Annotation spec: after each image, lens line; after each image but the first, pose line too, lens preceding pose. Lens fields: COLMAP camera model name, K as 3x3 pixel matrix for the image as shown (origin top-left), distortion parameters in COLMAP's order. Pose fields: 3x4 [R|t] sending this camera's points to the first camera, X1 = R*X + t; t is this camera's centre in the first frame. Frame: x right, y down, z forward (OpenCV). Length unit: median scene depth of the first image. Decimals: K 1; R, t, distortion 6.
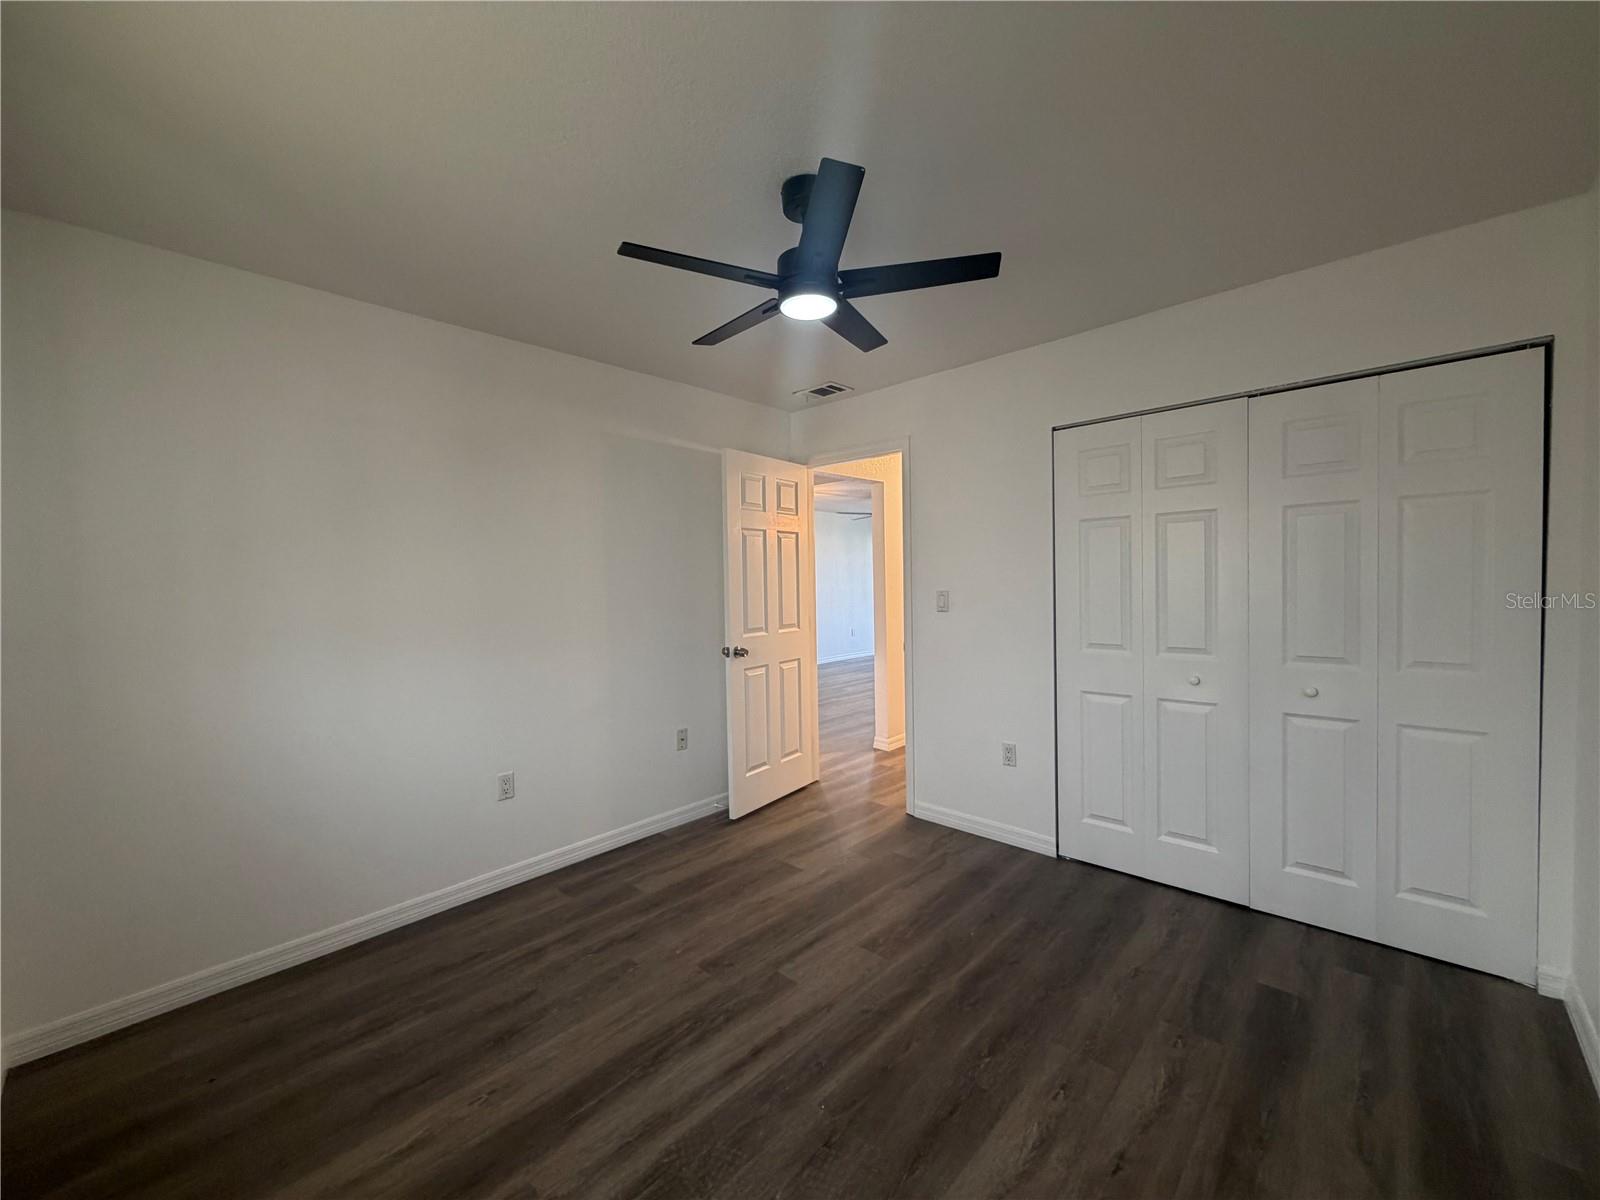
lens RADIAL K [[634.6, 0, 807.3], [0, 634.6, 607.0], [0, 0, 1]] dist [-0.000322, -0.000205]
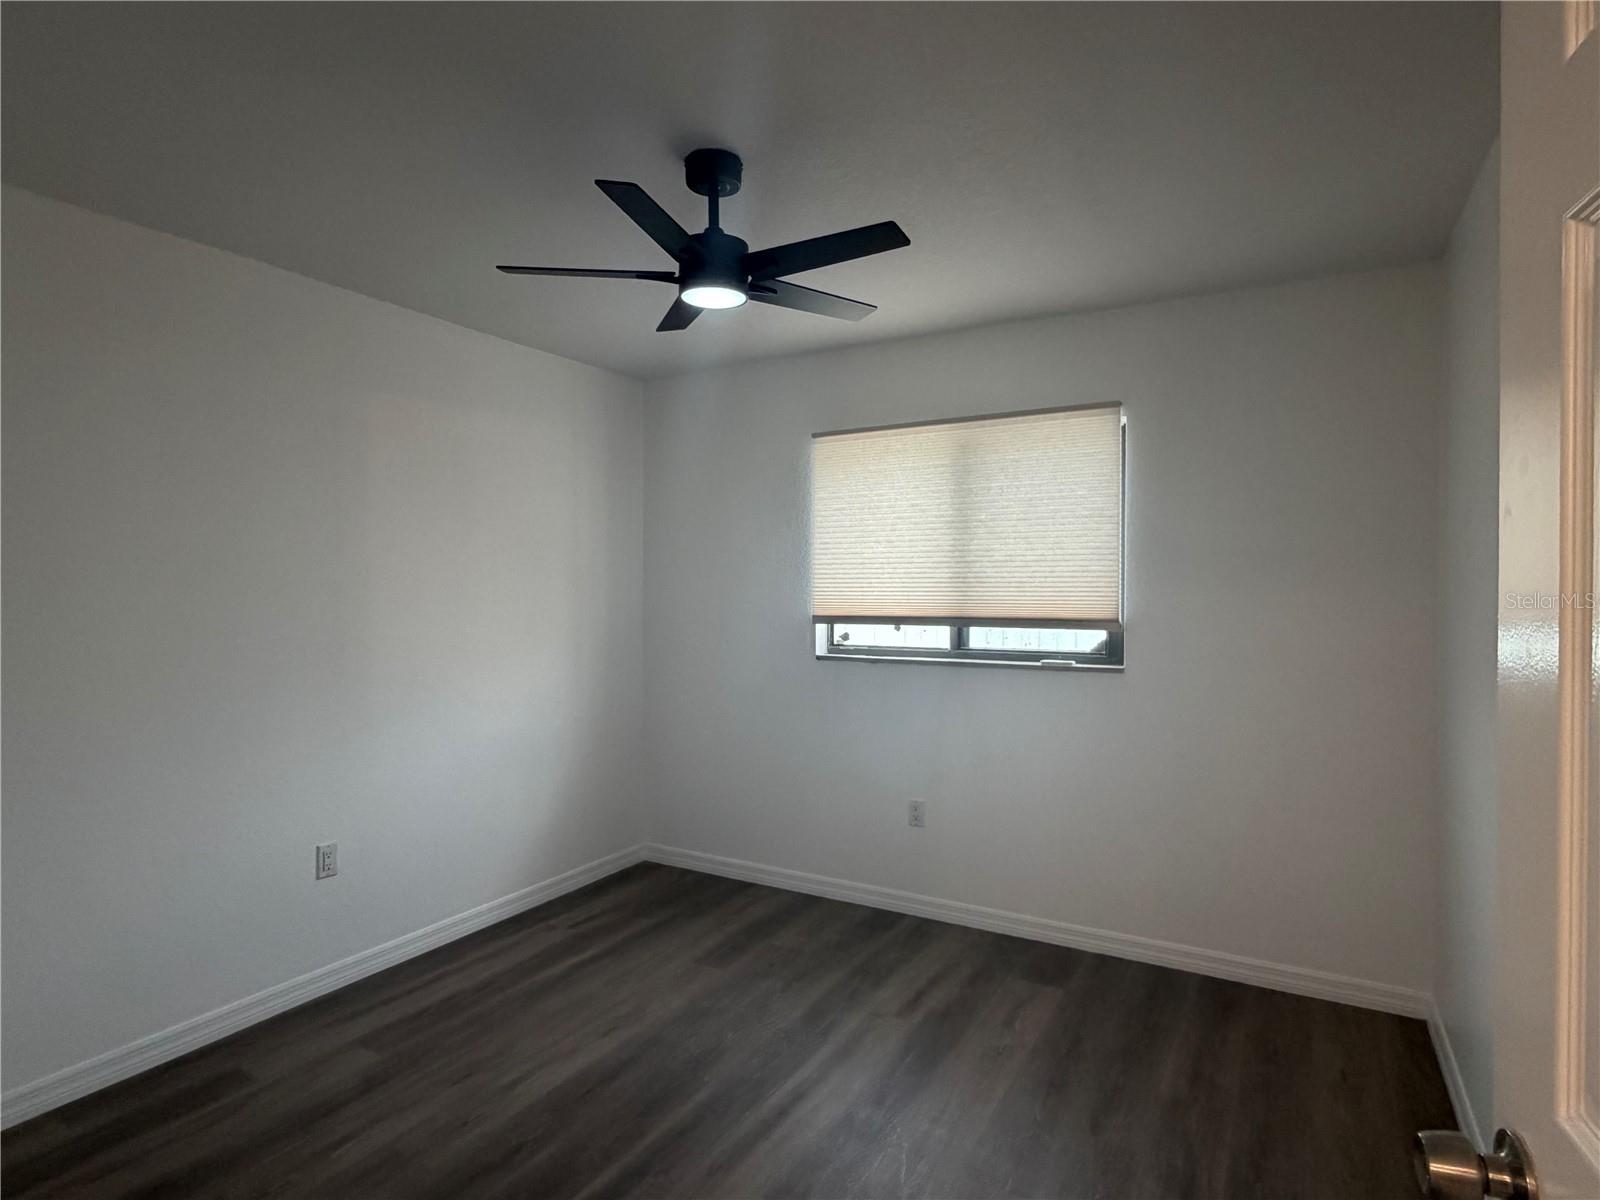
lens RADIAL K [[863.5, 0, 800.2], [0, 863.5, 602.7], [0, 0, 1]] dist [0.007100, -0.000291]
pose [[0.970548, 0.016526, 0.240340, -0.164307], [-0.005476, 0.998900, -0.046570, 0.011641], [-0.240845, 0.043882, 0.969571, -0.174533]]
